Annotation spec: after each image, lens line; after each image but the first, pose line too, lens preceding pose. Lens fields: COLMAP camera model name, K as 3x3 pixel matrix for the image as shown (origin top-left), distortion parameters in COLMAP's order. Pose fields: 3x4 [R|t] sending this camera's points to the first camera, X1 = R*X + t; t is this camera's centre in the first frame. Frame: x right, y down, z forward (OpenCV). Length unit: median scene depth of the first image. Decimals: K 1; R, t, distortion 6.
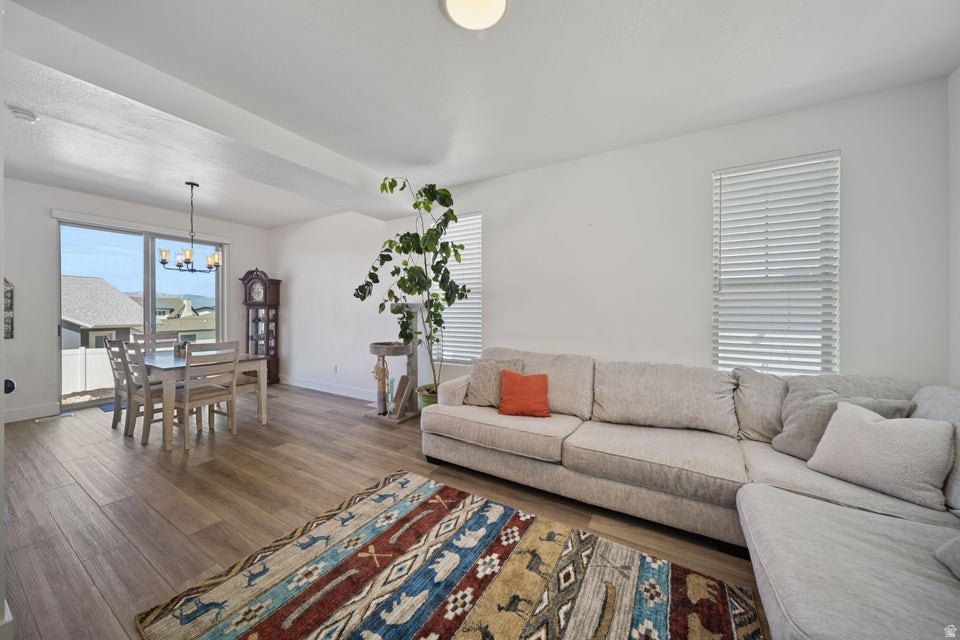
lens RADIAL K [[334.6, 0, 476.2], [0, 334.6, 310.5], [0, 0, 1]] dist [0.001031, 0.000105]
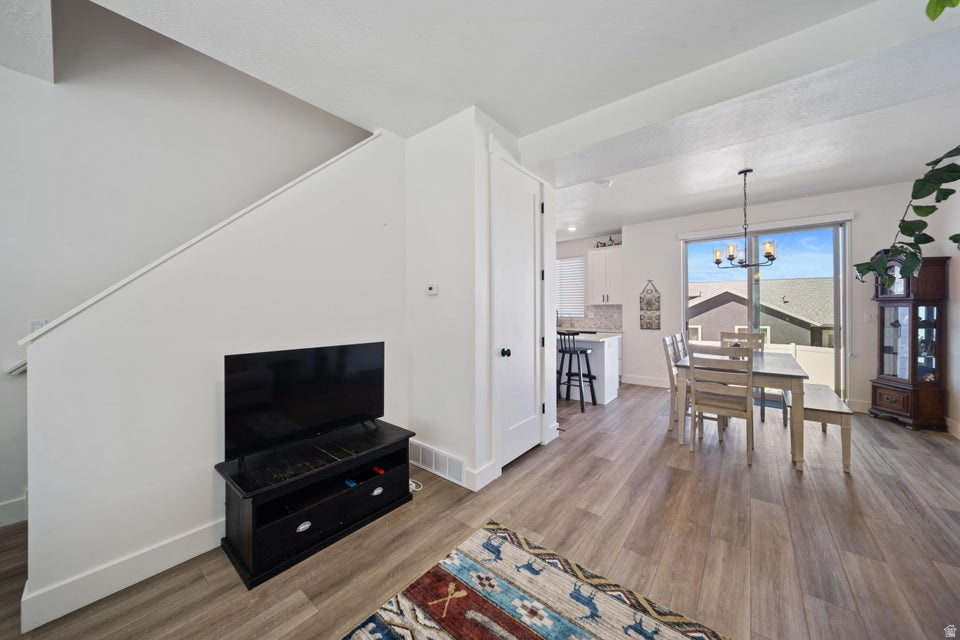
lens RADIAL K [[334.6, 0, 476.2], [0, 334.6, 310.5], [0, 0, 1]] dist [0.001031, 0.000105]
pose [[-0.141228, -0.003399, -0.989971, 0.298090], [0.005876, 0.999974, -0.004272, 0.002208], [0.989960, -0.006420, -0.141205, 0.759585]]
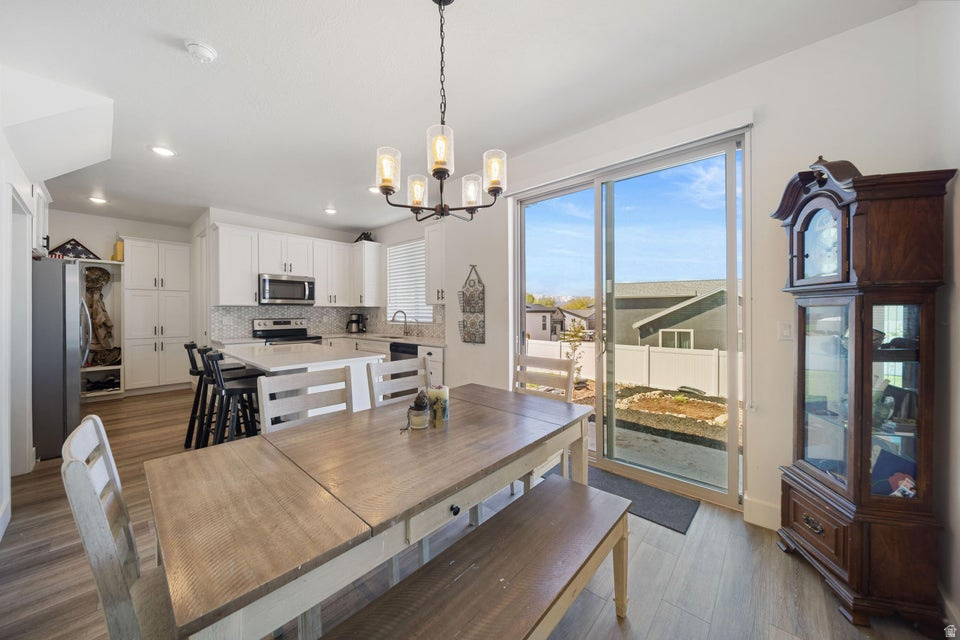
lens RADIAL K [[335.0, 0, 479.3], [0, 335.0, 314.9], [0, 0, 1]] dist [0.000335, 0.000077]
pose [[-0.192859, 0.007405, -0.981198, -0.904894], [0.003239, 0.999971, 0.006910, -0.002176], [0.981221, -0.001846, -0.192878, 2.105229]]
